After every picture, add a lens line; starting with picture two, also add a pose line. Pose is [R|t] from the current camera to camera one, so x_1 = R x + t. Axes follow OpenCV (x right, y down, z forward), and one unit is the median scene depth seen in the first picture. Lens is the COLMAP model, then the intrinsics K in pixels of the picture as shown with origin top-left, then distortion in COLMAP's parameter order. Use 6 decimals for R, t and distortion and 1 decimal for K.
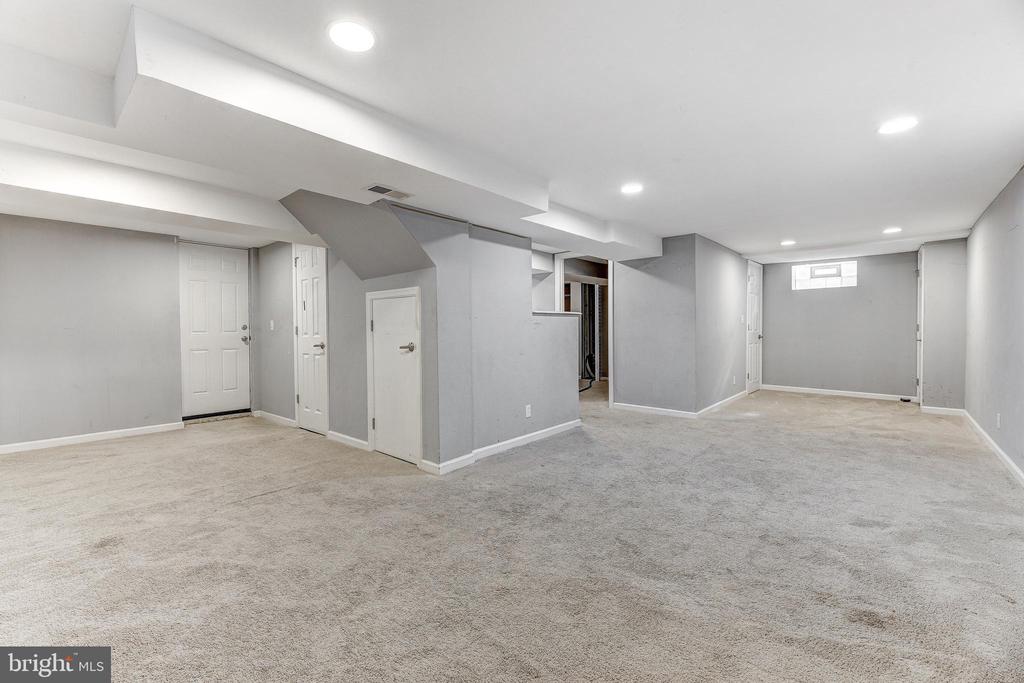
lens RADIAL K [[426.5, 0, 504.4], [0, 426.5, 331.2], [0, 0, 1]] dist [0.001422, -0.001588]
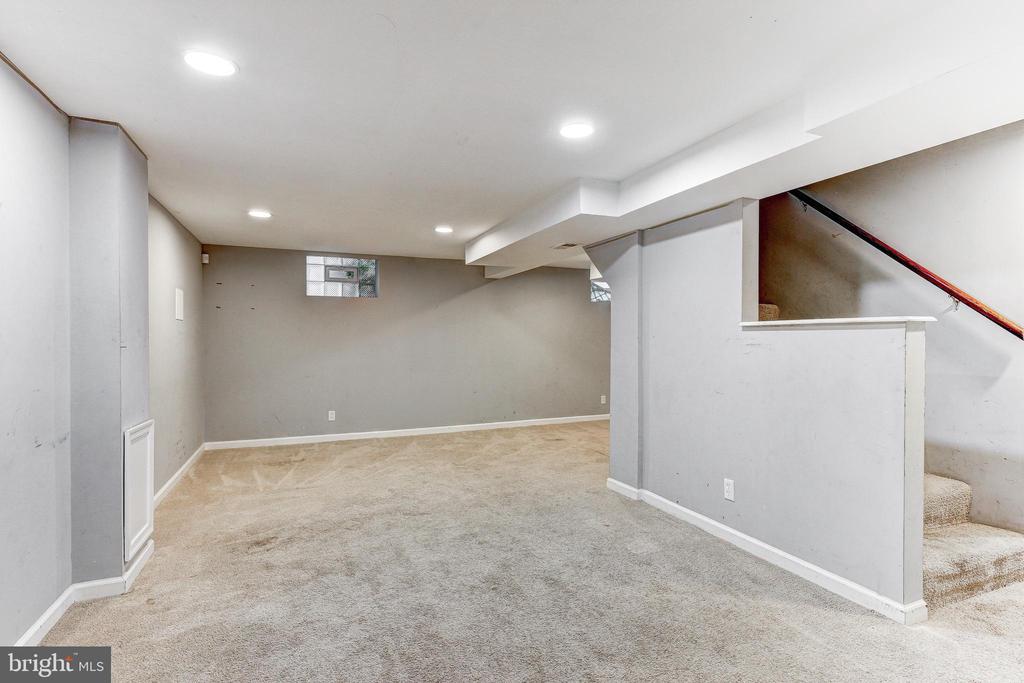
lens RADIAL K [[505.1, 0, 513.5], [0, 505.1, 343.0], [0, 0, 1]] dist [0.003996, -0.000161]
pose [[-0.430360, 0.015161, -0.902530, 1.217448], [-0.004765, 0.999807, 0.019068, -0.047462], [0.902645, 0.012507, -0.430205, 1.503784]]
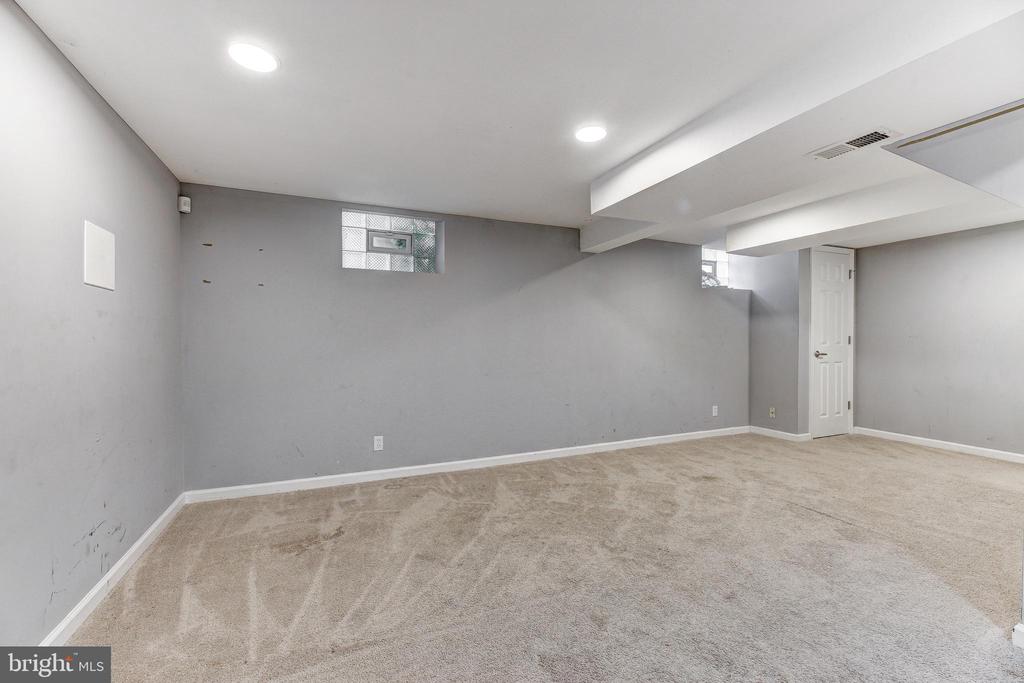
lens RADIAL K [[426.5, 0, 511.5], [0, 426.5, 339.9], [0, 0, 1]] dist [0.001422, -0.001588]
pose [[-0.421271, 0.008600, -0.906894, 0.592292], [-0.004169, 0.999926, 0.011419, -0.012970], [0.906925, 0.008591, -0.421204, 0.776268]]
